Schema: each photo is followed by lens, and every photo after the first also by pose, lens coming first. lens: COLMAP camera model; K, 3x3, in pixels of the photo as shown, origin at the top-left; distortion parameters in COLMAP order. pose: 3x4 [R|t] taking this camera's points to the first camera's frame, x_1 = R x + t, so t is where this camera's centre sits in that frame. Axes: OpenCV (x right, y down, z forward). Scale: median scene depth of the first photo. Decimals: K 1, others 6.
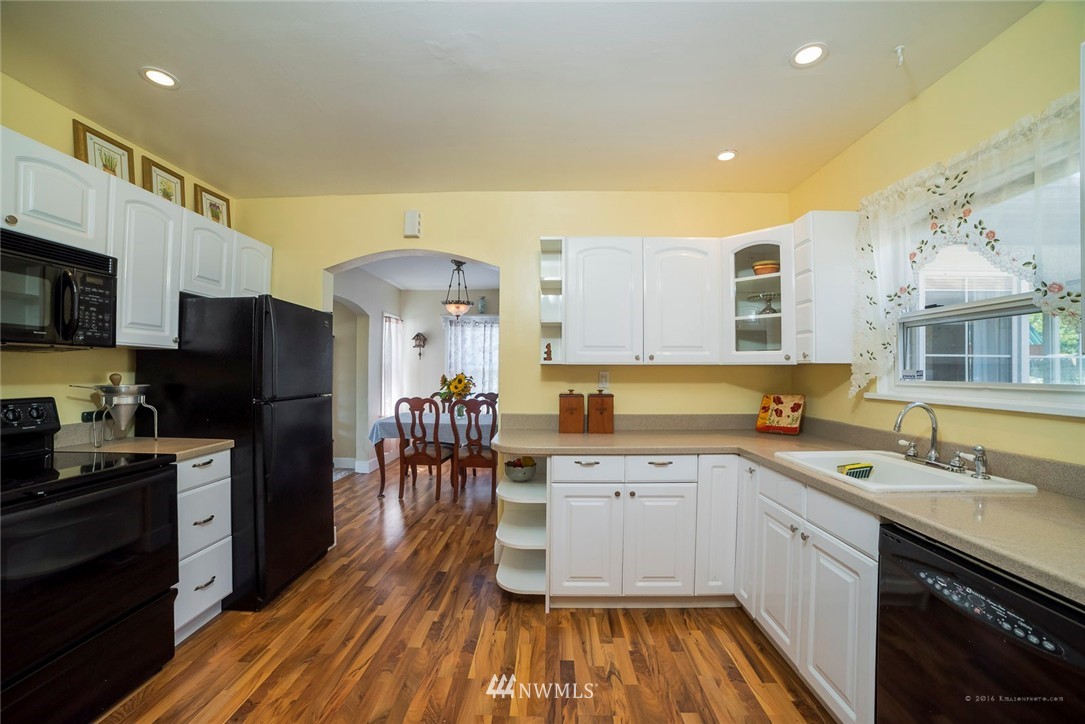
lens RADIAL K [[436.9, 0, 538.3], [0, 436.9, 365.5], [0, 0, 1]] dist [-0.099752, 0.034874]
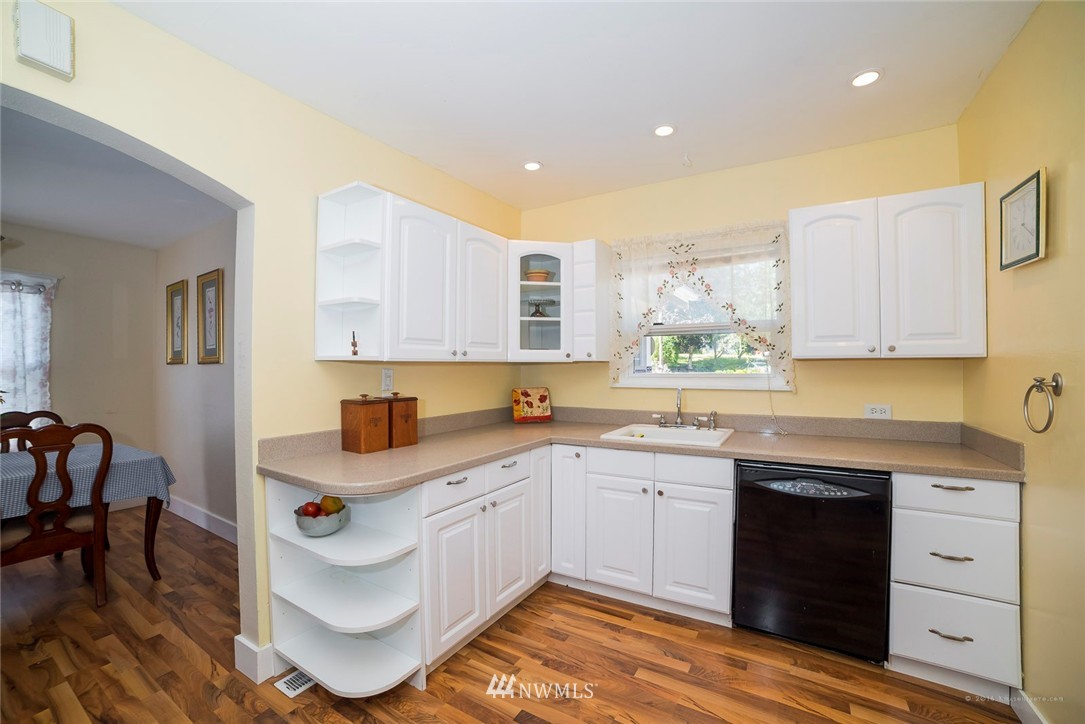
lens RADIAL K [[440.4, 0, 541.7], [0, 440.4, 368.2], [0, 0, 1]] dist [-0.092510, 0.028955]
pose [[0.498624, -0.007607, 0.866785, -0.489692], [-0.003663, 0.999934, 0.010883, 0.001545], [-0.866811, -0.008601, 0.498563, 0.426166]]
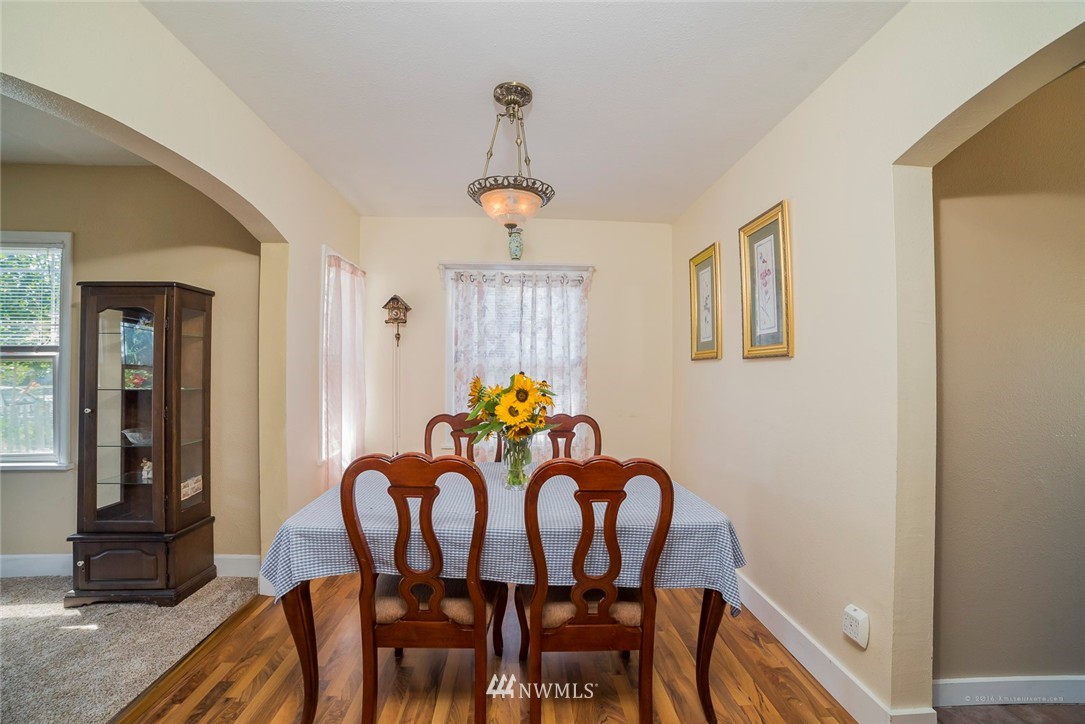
lens RADIAL K [[436.9, 0, 538.3], [0, 436.9, 365.5], [0, 0, 1]] dist [-0.099752, 0.034874]
pose [[0.996753, -0.003330, 0.080450, -0.381742], [0.002520, 0.999945, 0.010160, 0.012901], [-0.080480, -0.009924, 0.996707, 1.212498]]
